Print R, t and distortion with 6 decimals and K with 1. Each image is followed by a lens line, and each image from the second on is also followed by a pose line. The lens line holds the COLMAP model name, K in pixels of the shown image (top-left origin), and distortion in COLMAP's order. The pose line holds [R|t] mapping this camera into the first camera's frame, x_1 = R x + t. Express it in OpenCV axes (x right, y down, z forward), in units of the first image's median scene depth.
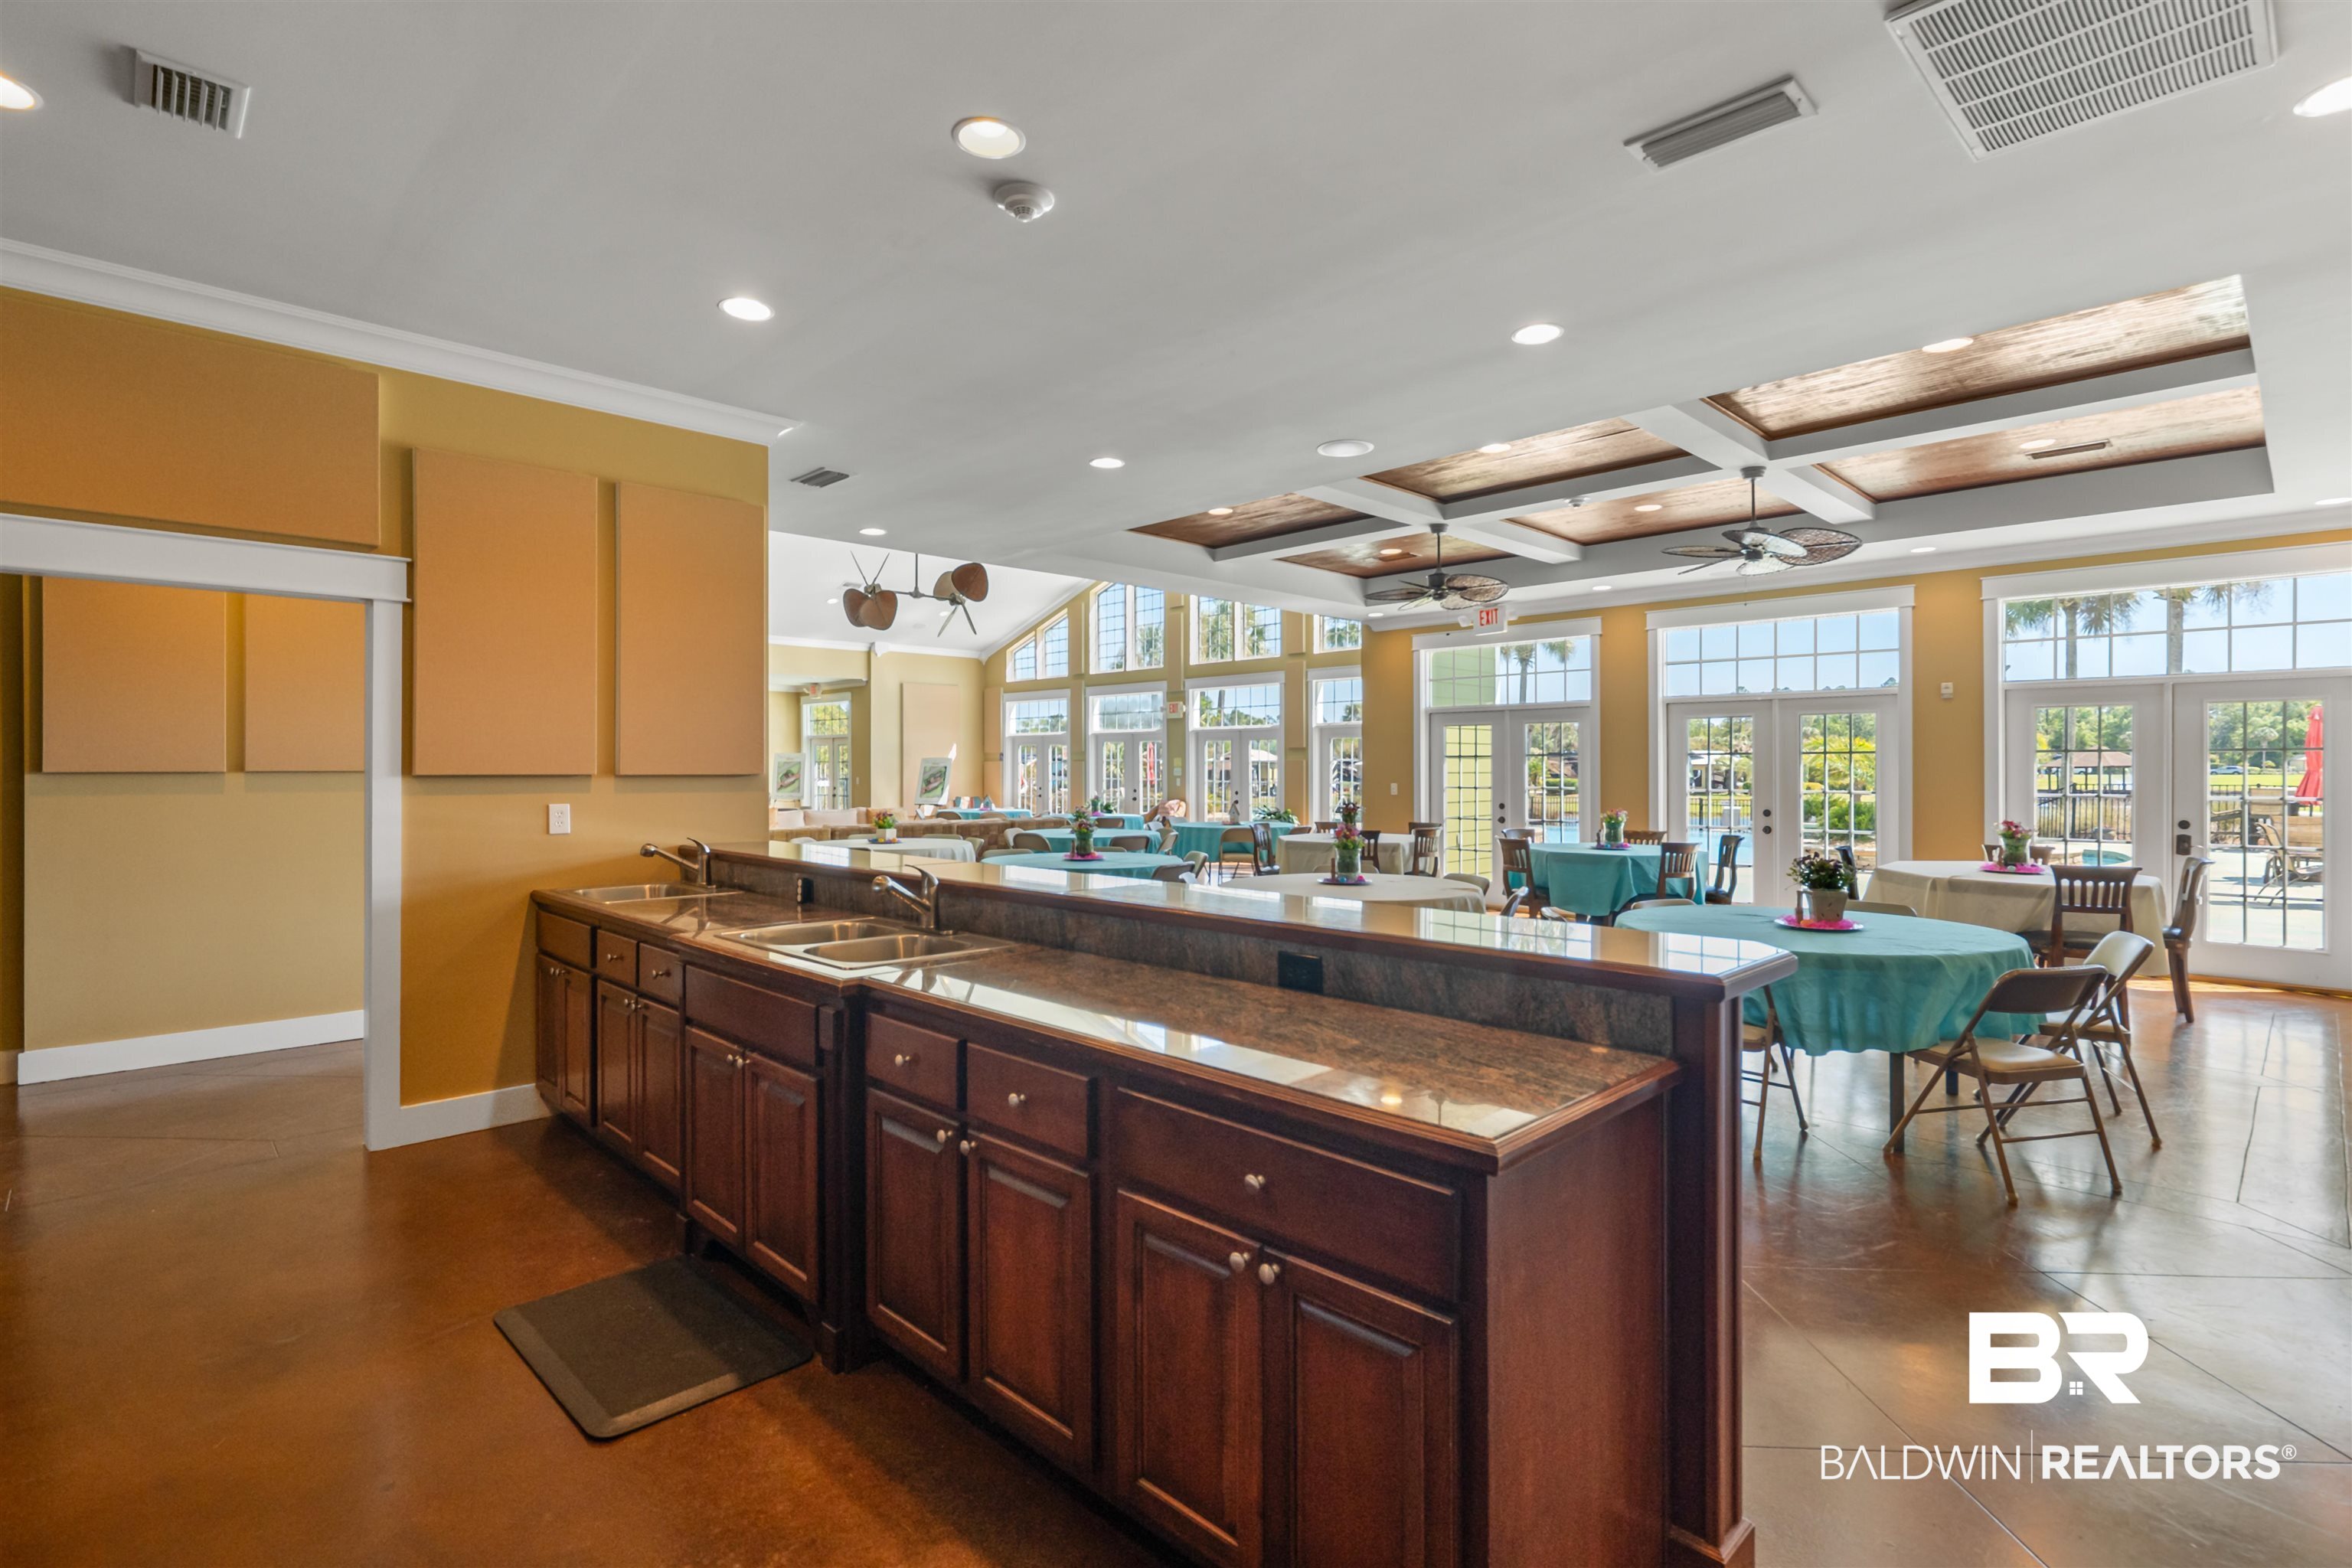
lens RADIAL K [[1113.2, 0, 1185.6], [0, 1113.2, 773.3], [0, 0, 1]] dist [0.000924, 0.000097]
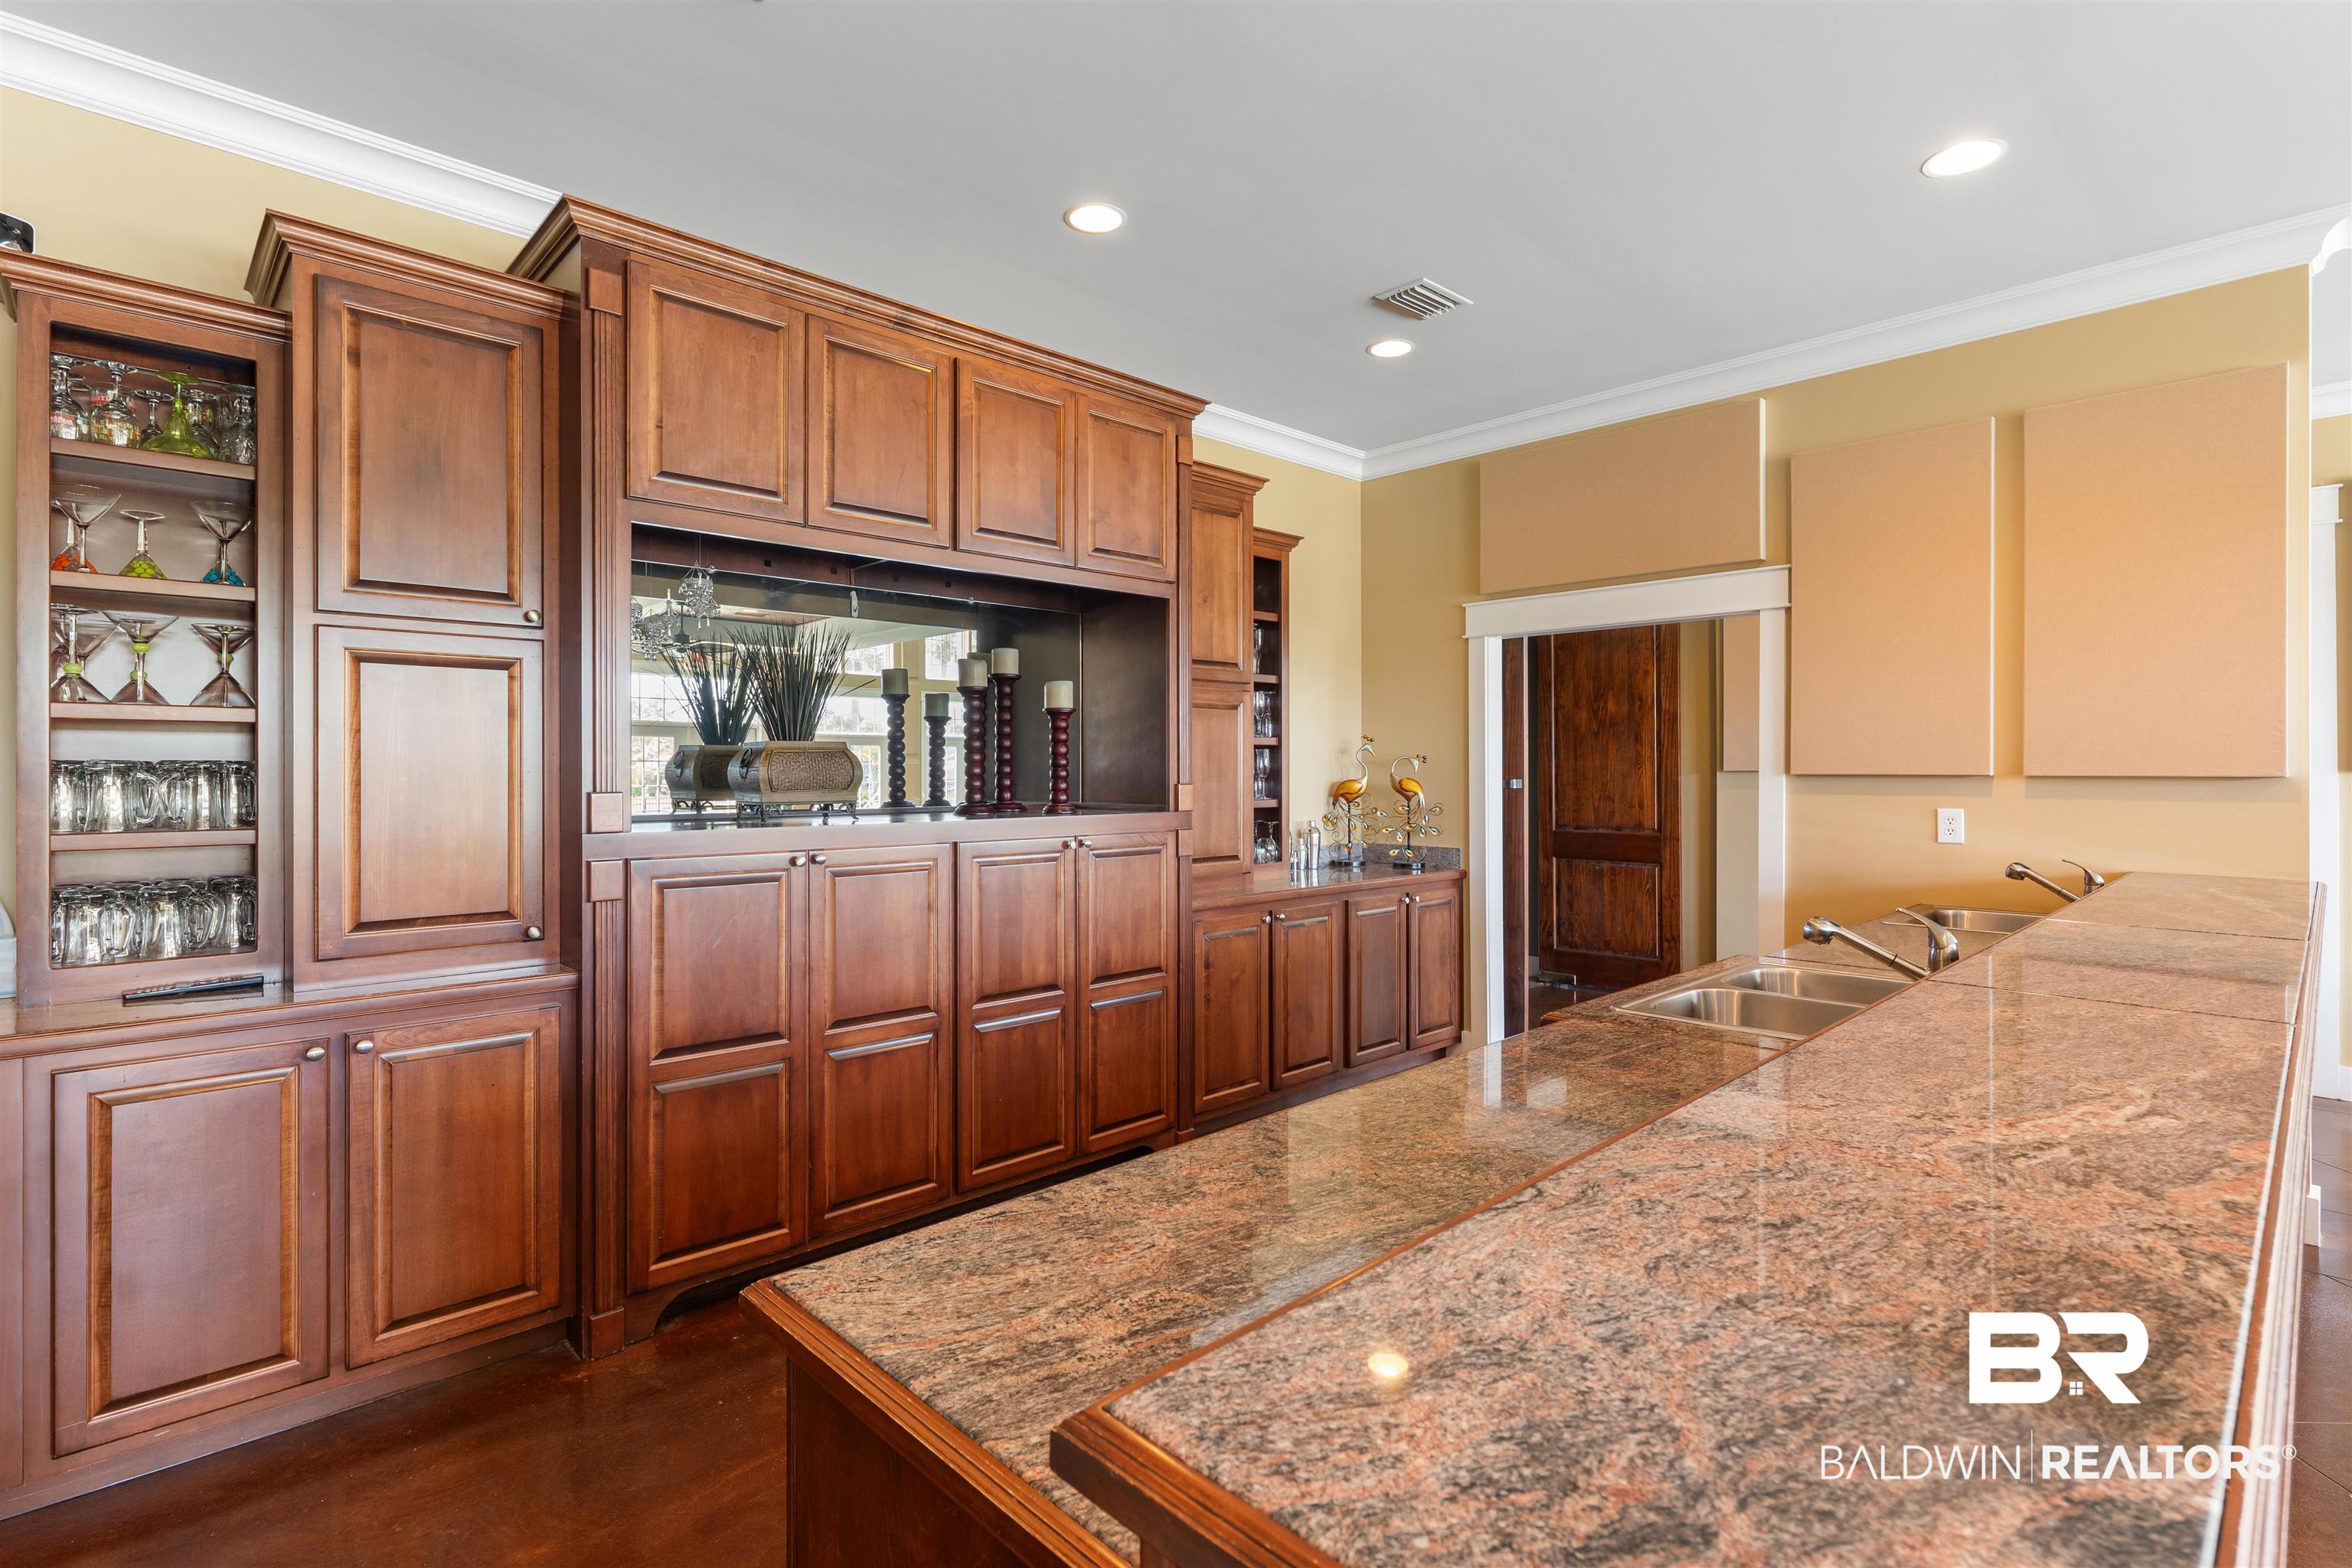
lens RADIAL K [[1113.2, 0, 1185.6], [0, 1113.2, 773.3], [0, 0, 1]] dist [0.000924, 0.000097]
pose [[-0.014510, -0.001594, -0.999893, 0.335822], [-0.006982, 0.999975, -0.001492, 0.005757], [0.999870, 0.006960, -0.014521, 0.446098]]
